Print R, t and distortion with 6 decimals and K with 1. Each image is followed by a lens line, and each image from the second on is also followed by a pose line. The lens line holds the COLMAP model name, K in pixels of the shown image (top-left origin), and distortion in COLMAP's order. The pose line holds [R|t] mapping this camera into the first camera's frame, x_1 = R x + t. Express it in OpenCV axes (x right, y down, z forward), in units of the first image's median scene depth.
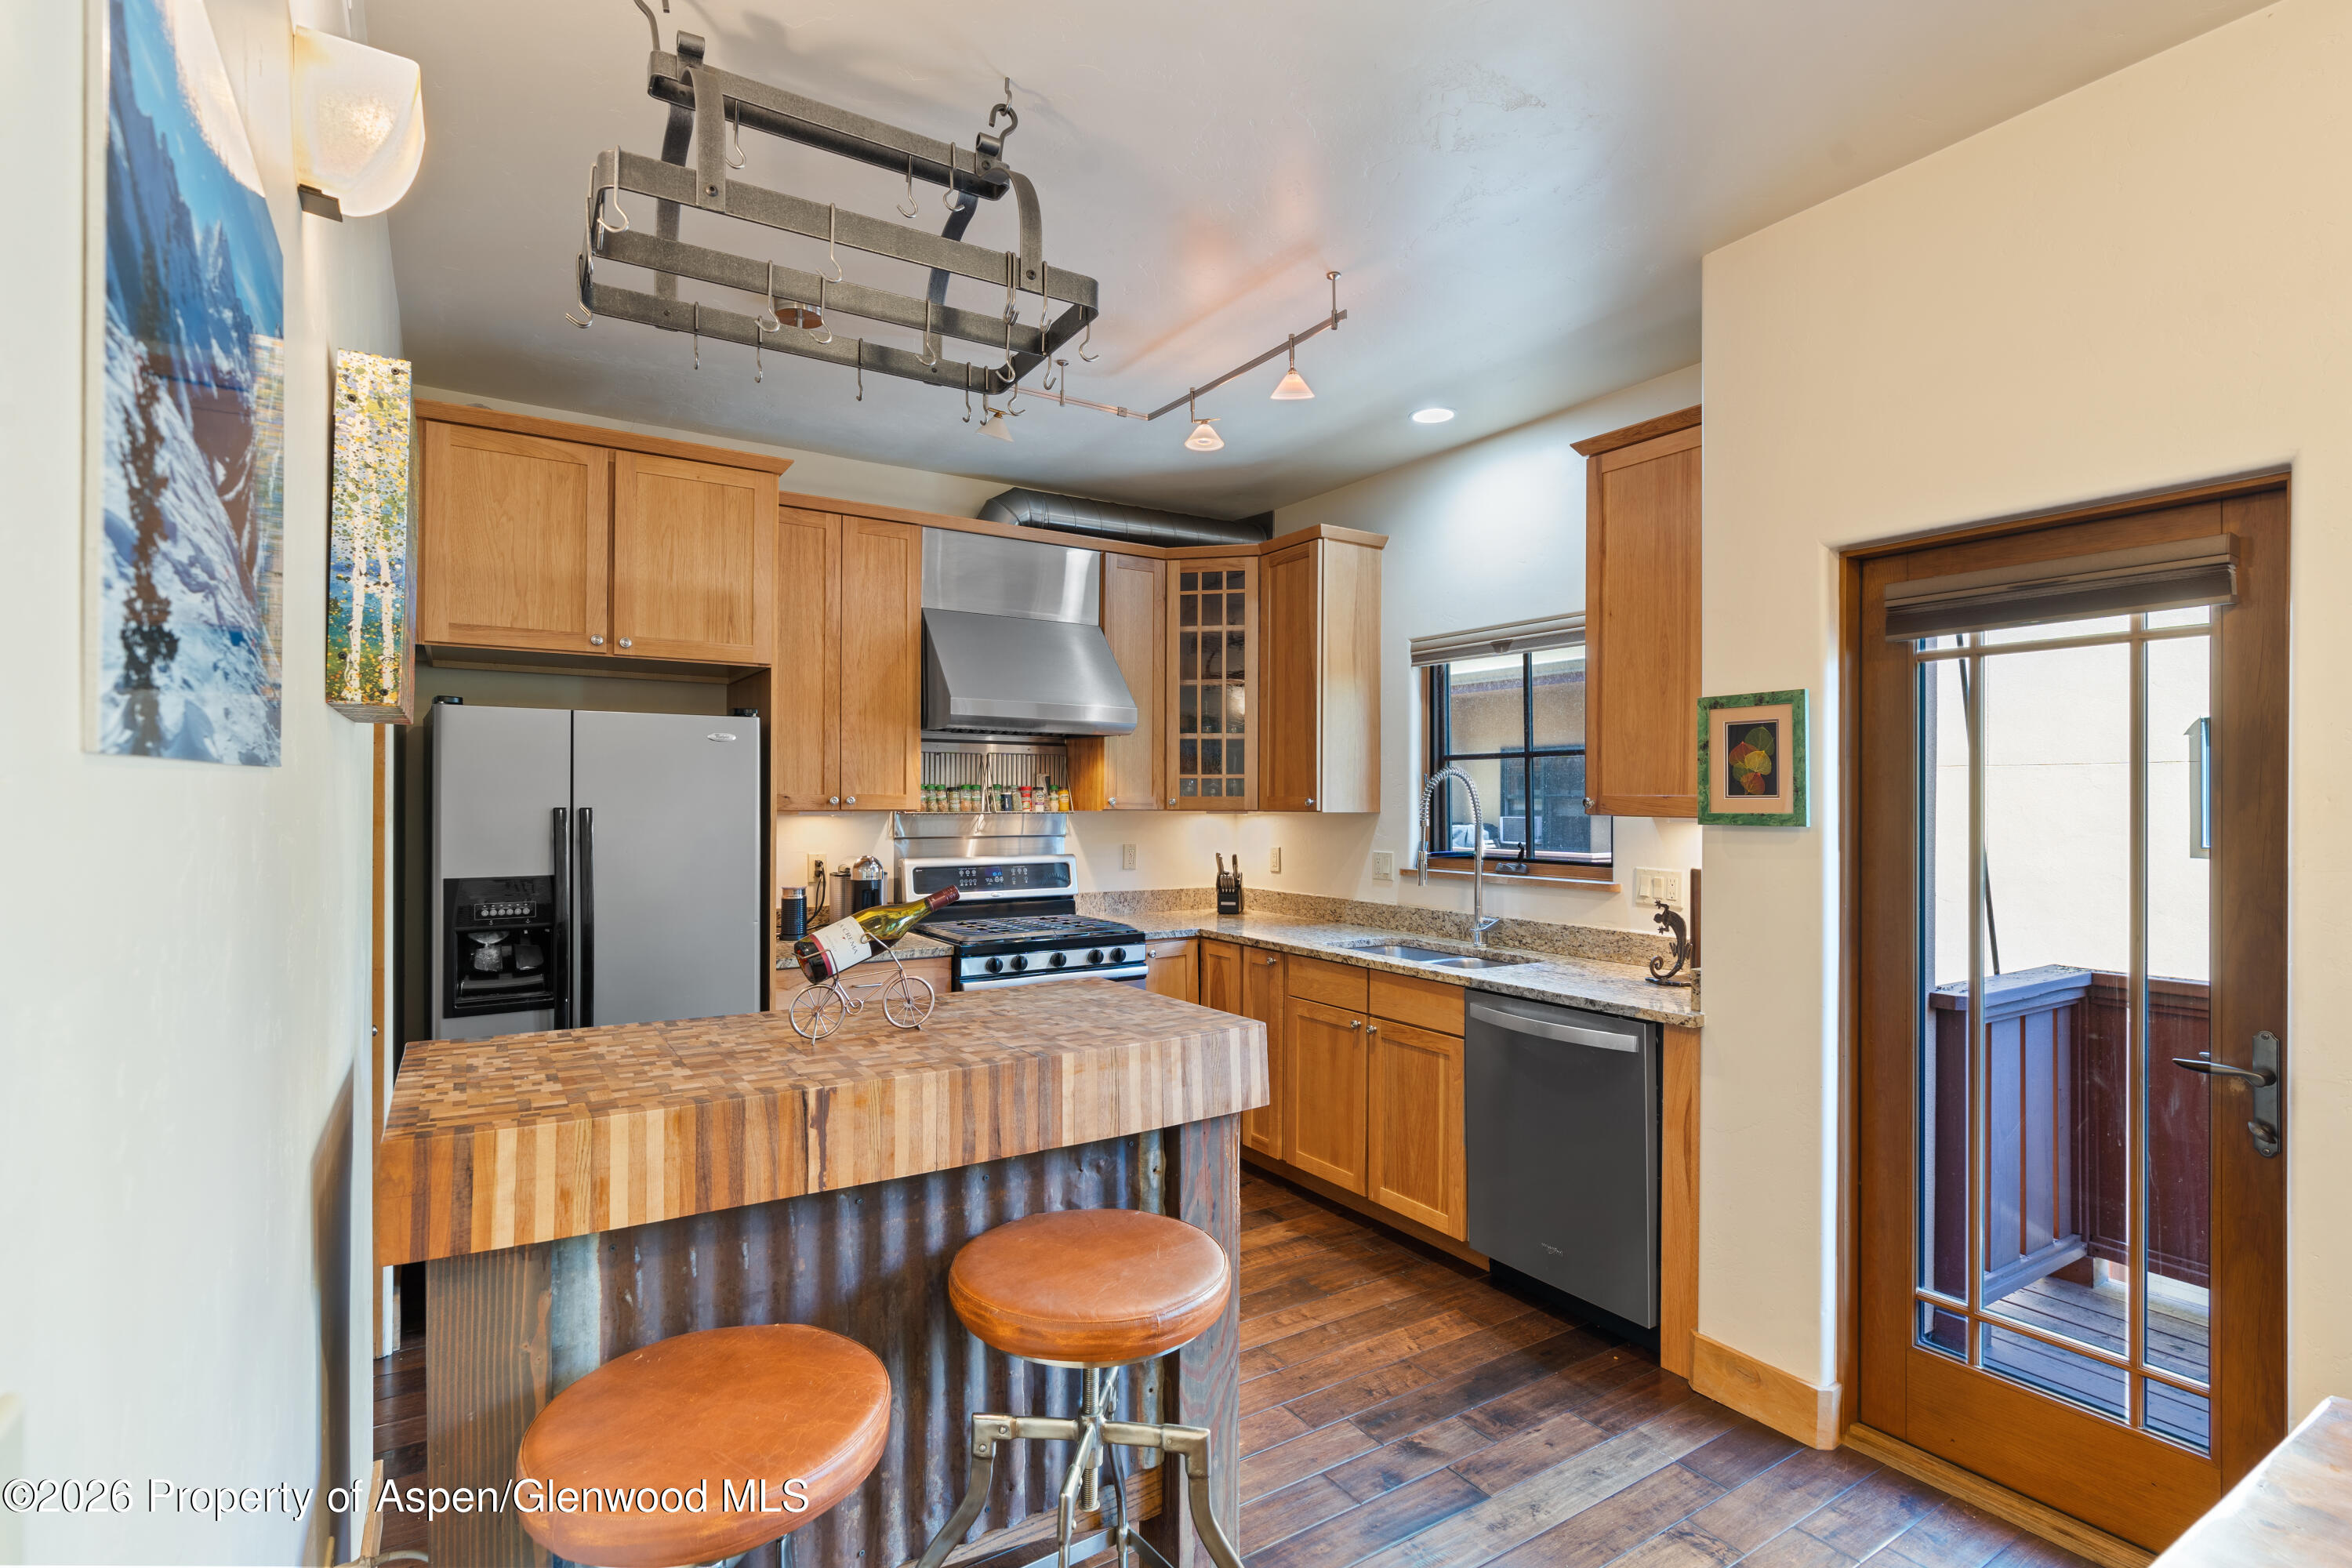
lens RADIAL K [[1122.1, 0, 1163.2], [0, 1122.1, 798.7], [0, 0, 1]] dist [0.001645, 0.000533]
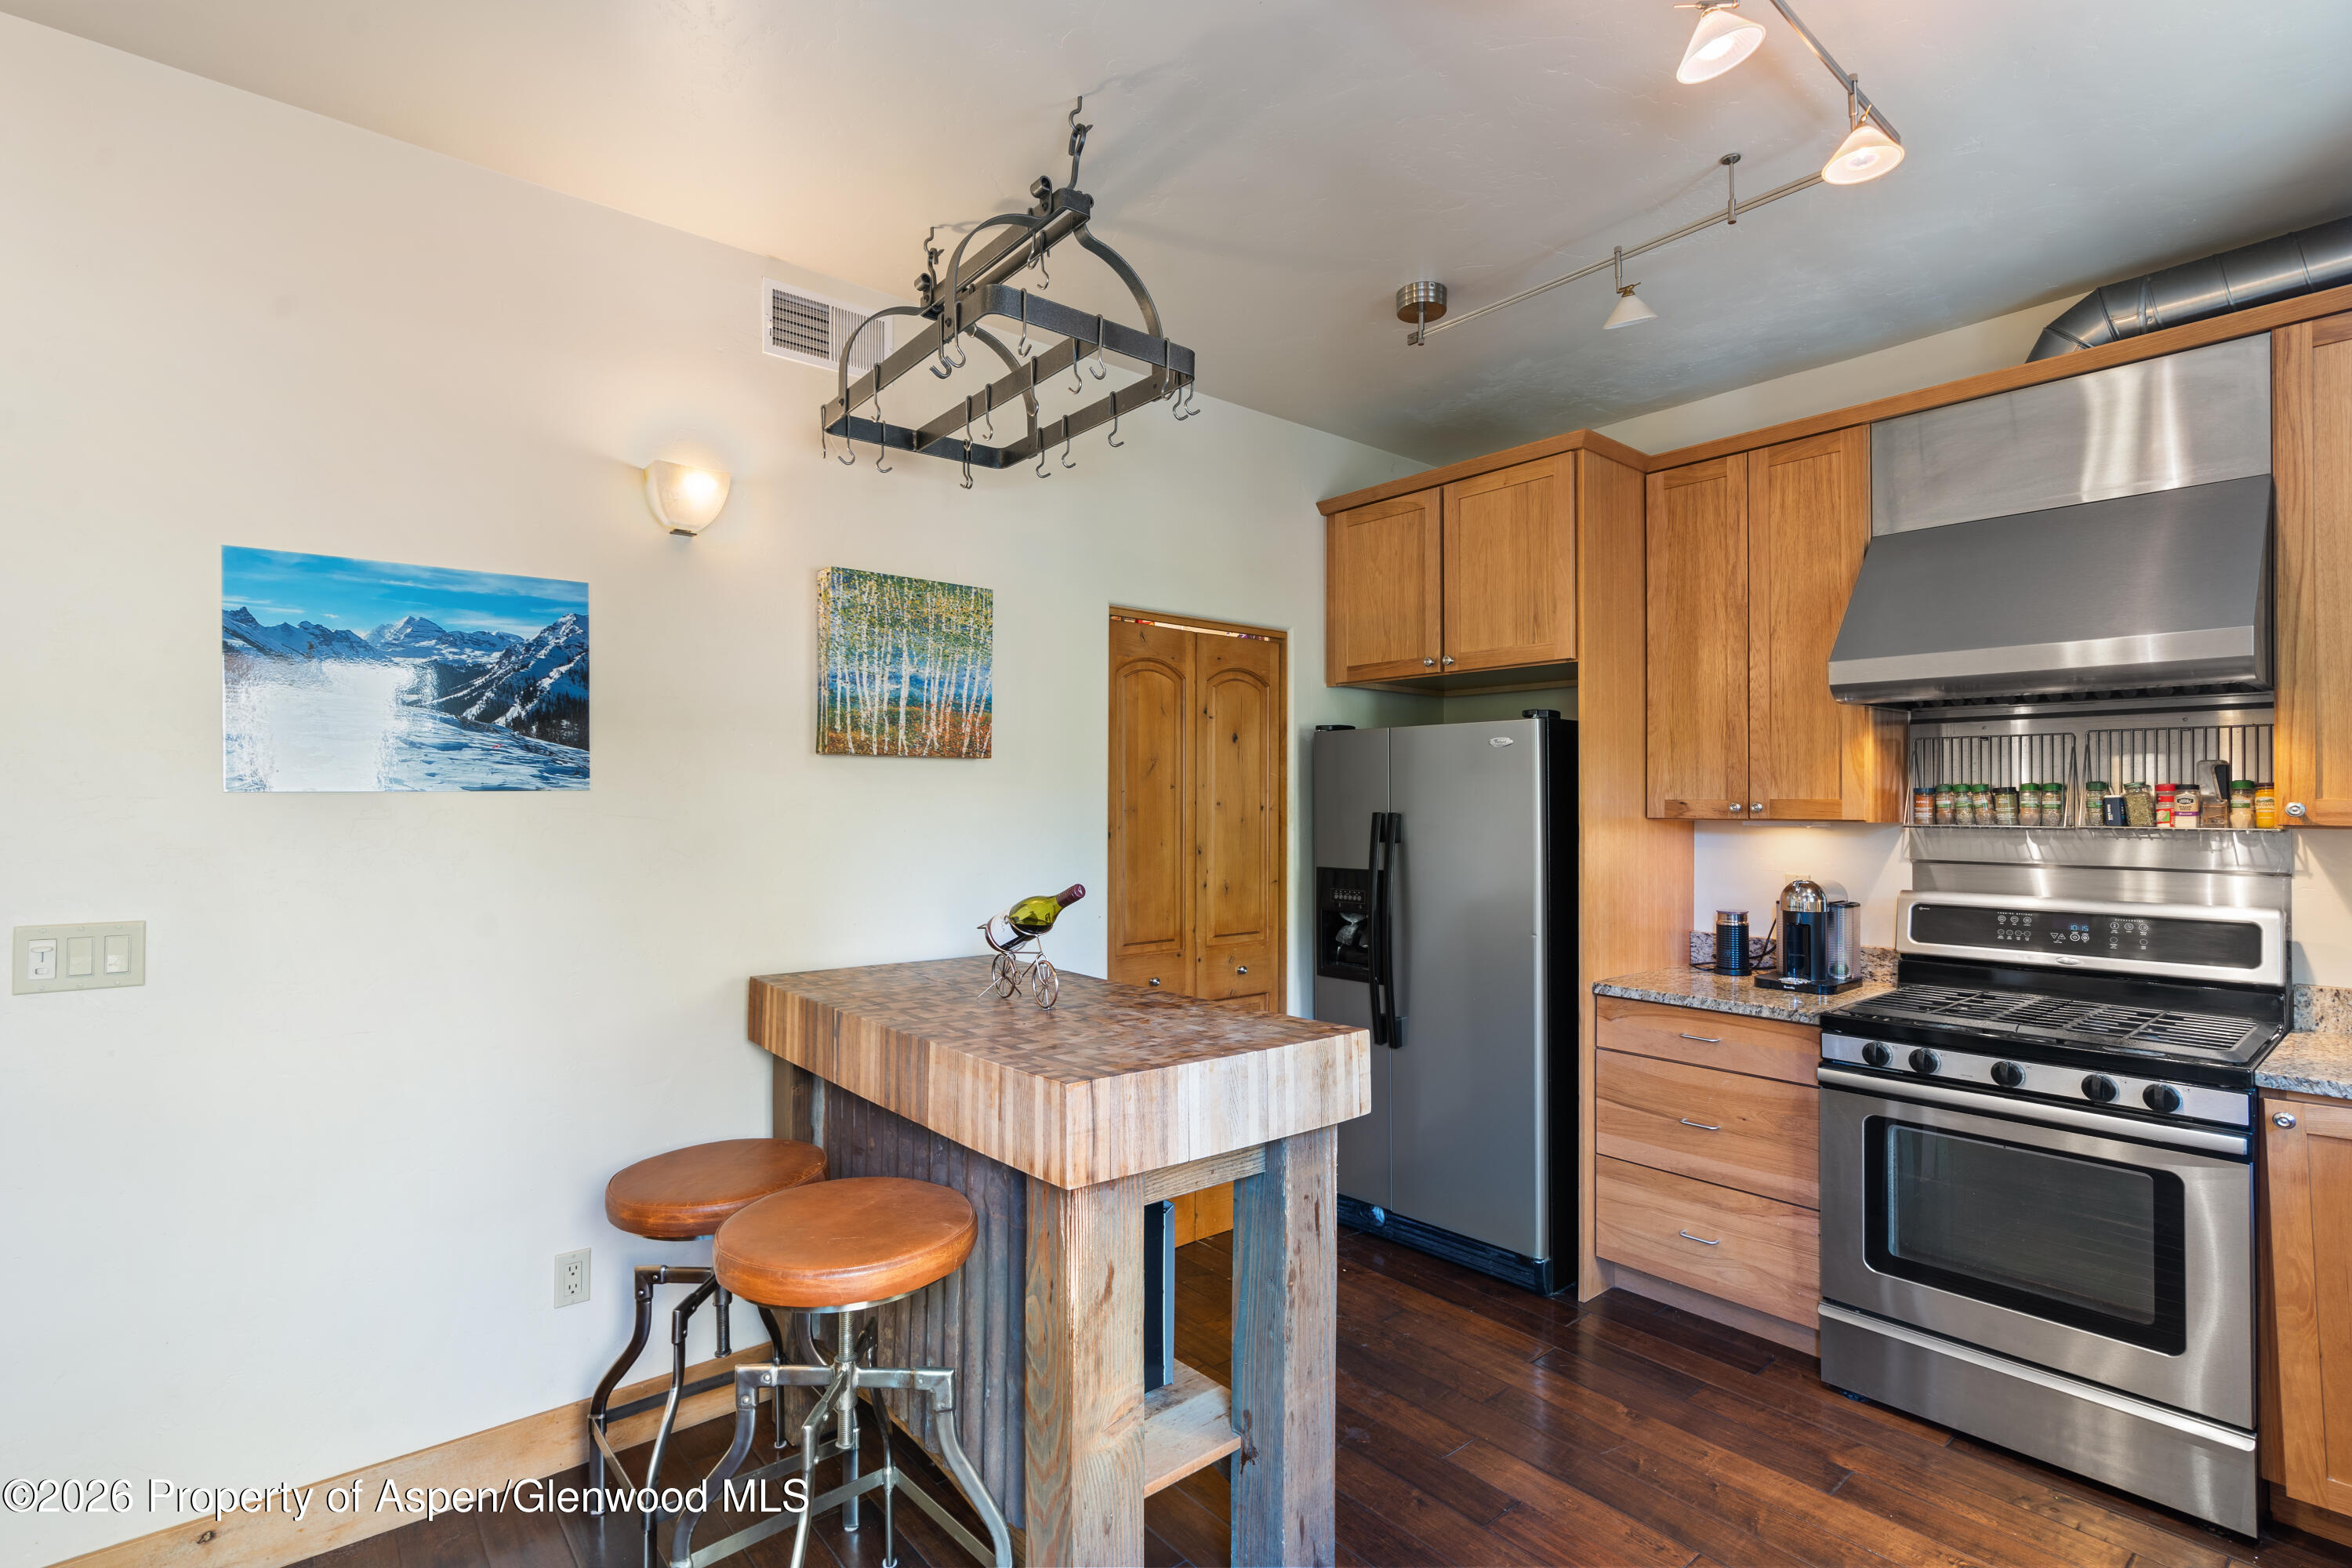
lens RADIAL K [[1122.1, 0, 1163.2], [0, 1122.1, 784.1], [0, 0, 1]] dist [0.001645, 0.000533]
pose [[0.125415, -0.014319, -0.992001, 0.446634], [0.000097, 0.999896, -0.014420, -0.003165], [0.992104, 0.001712, 0.125403, 0.474428]]
